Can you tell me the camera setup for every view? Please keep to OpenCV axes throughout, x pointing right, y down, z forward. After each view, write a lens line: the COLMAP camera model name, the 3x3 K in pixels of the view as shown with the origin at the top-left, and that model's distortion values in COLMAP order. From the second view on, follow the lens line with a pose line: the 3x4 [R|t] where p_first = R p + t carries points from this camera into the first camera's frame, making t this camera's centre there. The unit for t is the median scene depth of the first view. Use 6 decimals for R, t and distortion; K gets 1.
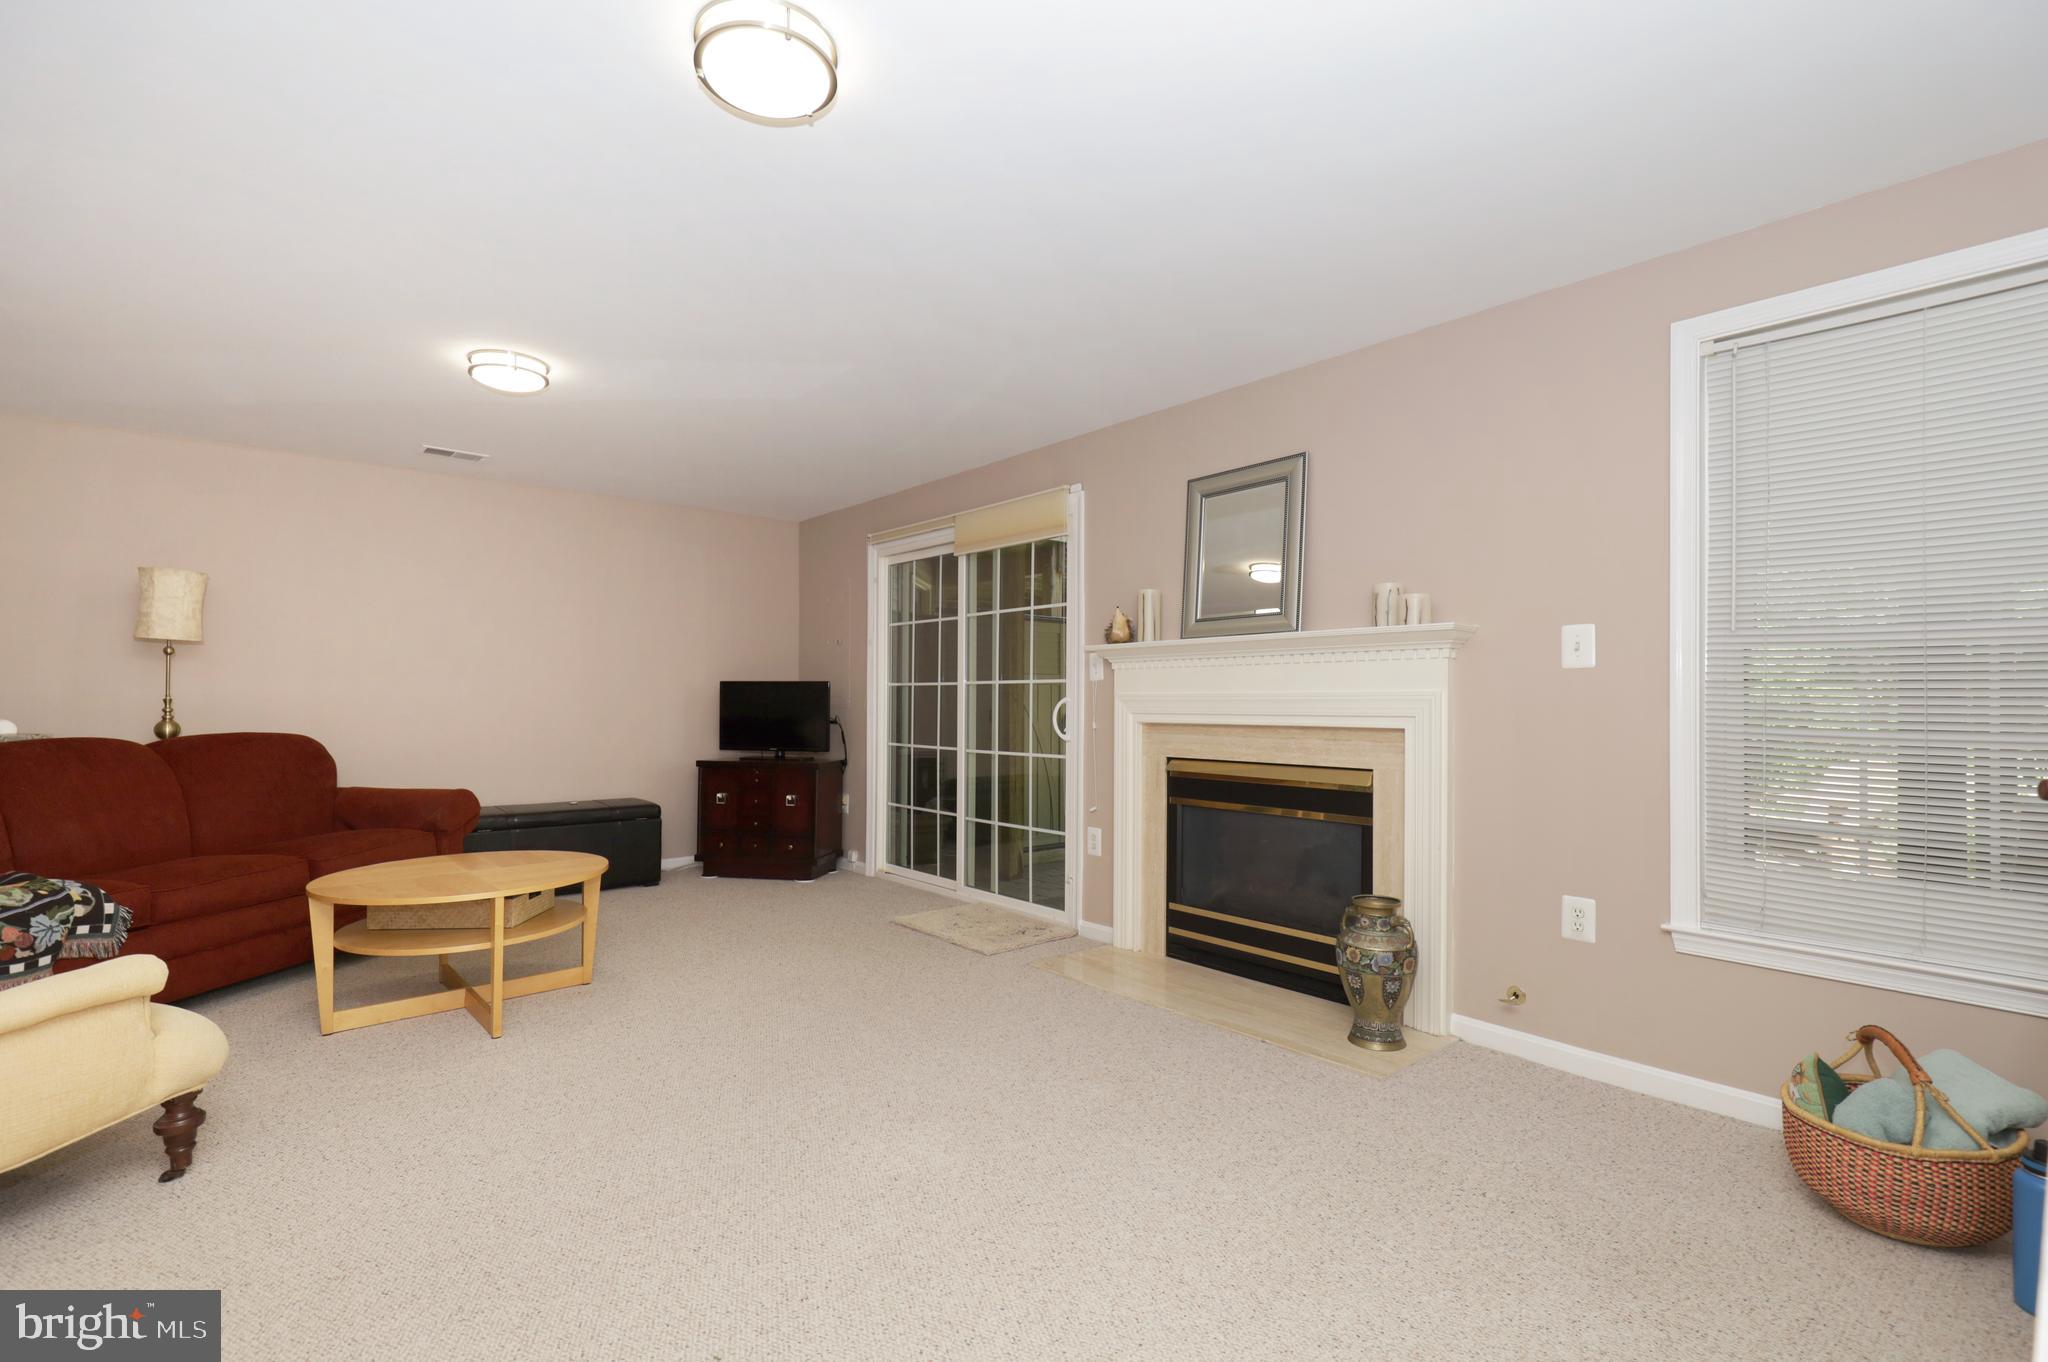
lens RADIAL K [[933.2, 0, 1024.0], [0, 933.2, 681.0], [0, 0, 1]] dist [-0.000846, -0.000010]
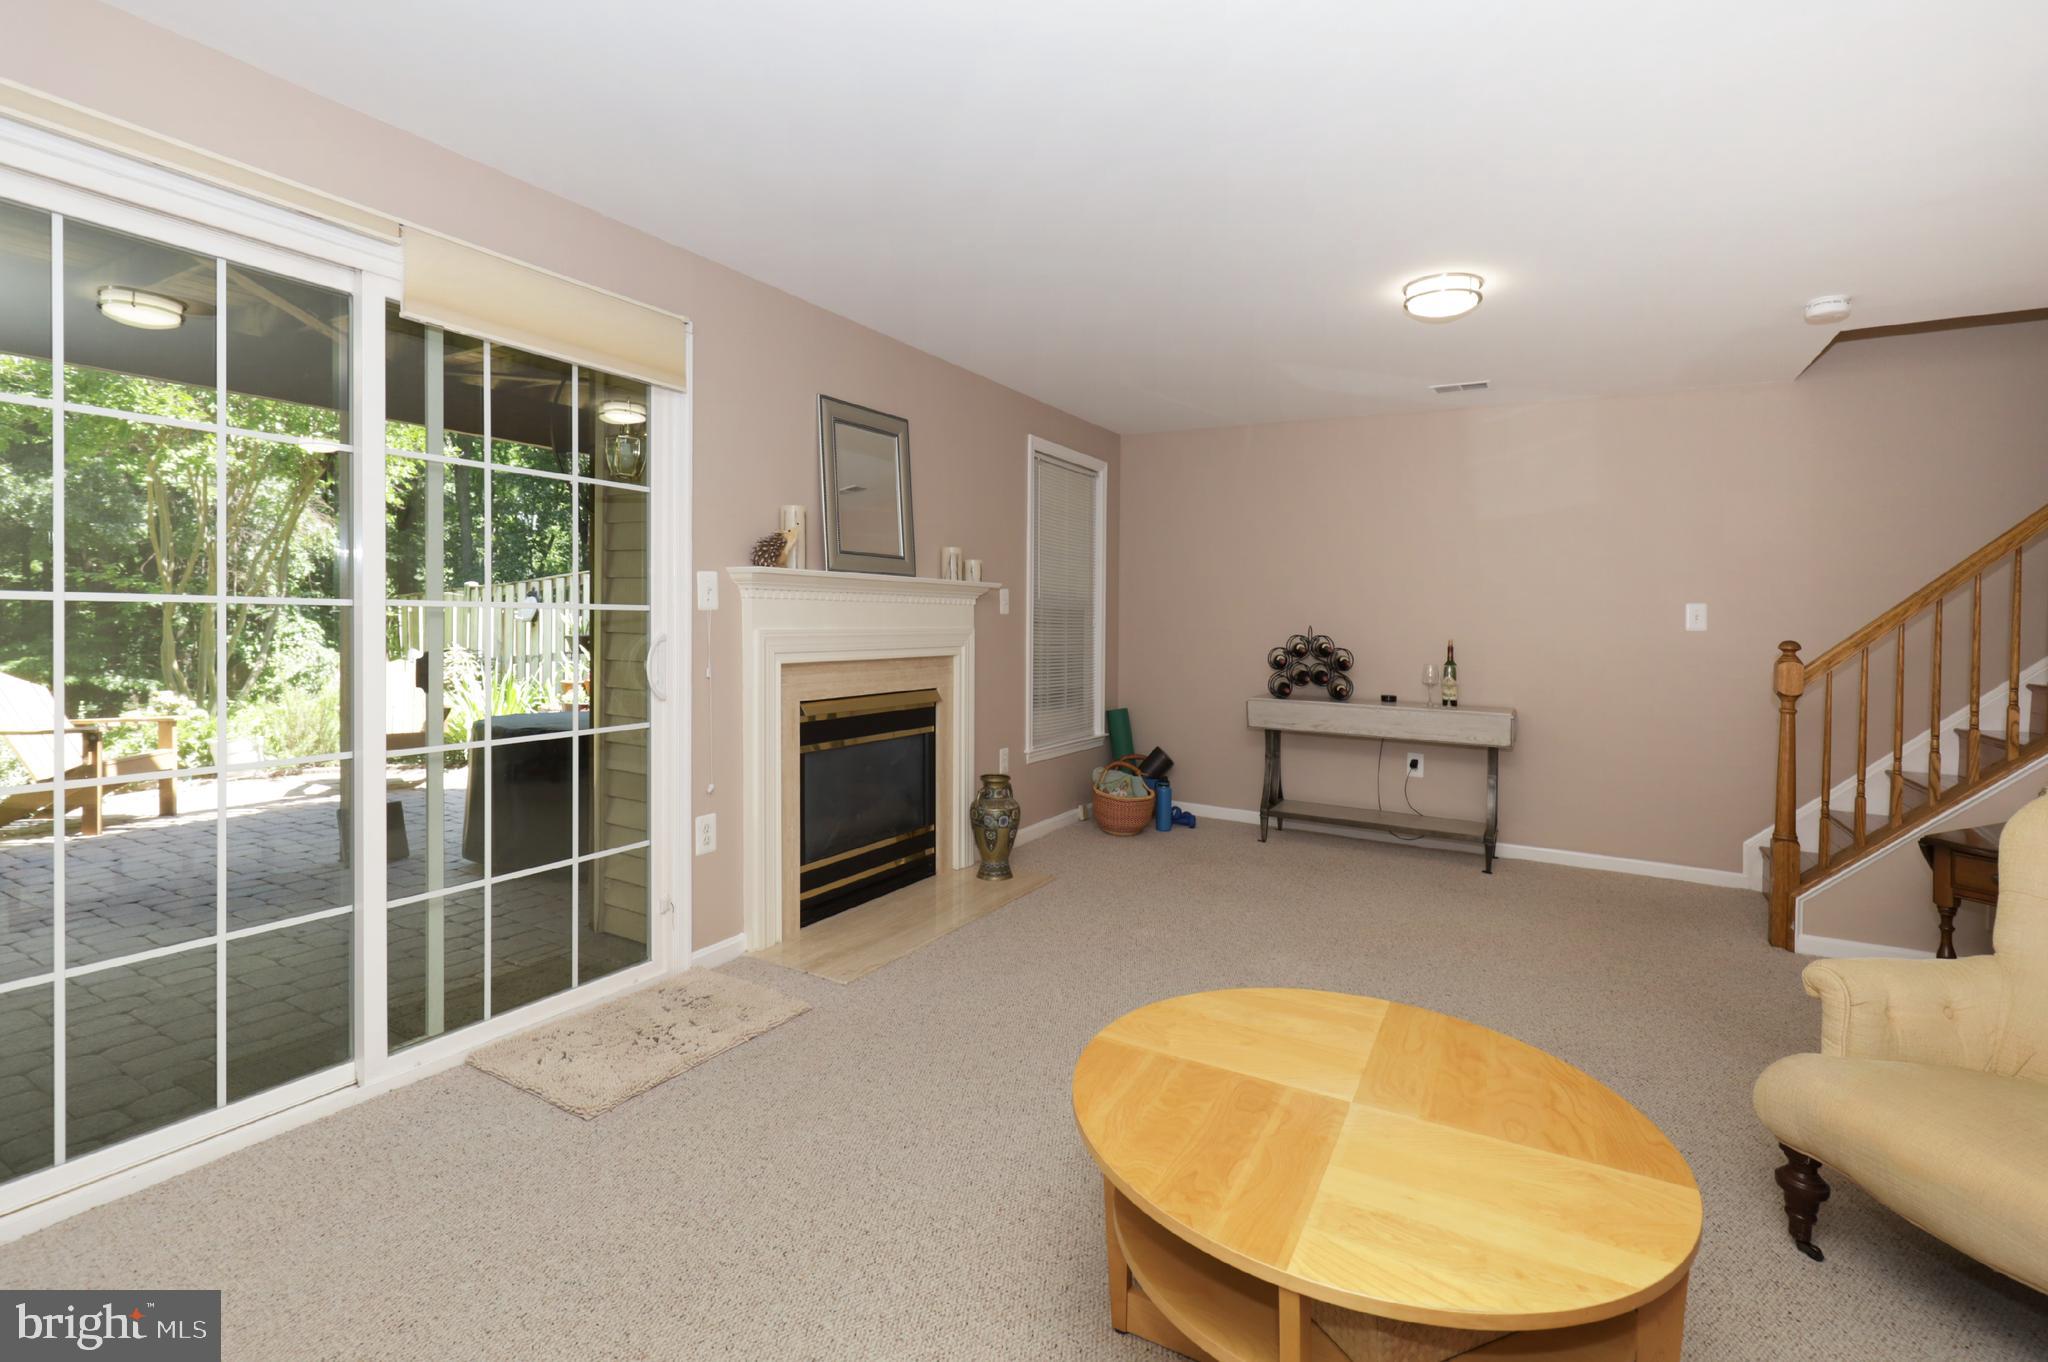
lens RADIAL K [[958.8, 0, 1020.8], [0, 958.8, 626.9], [0, 0, 1]] dist [0.030026, 0.000116]
pose [[-0.339424, 0.000041, 0.940633, -0.772347], [-0.022308, 0.999718, -0.008094, 0.014412], [-0.940369, -0.023731, -0.339328, 1.122608]]
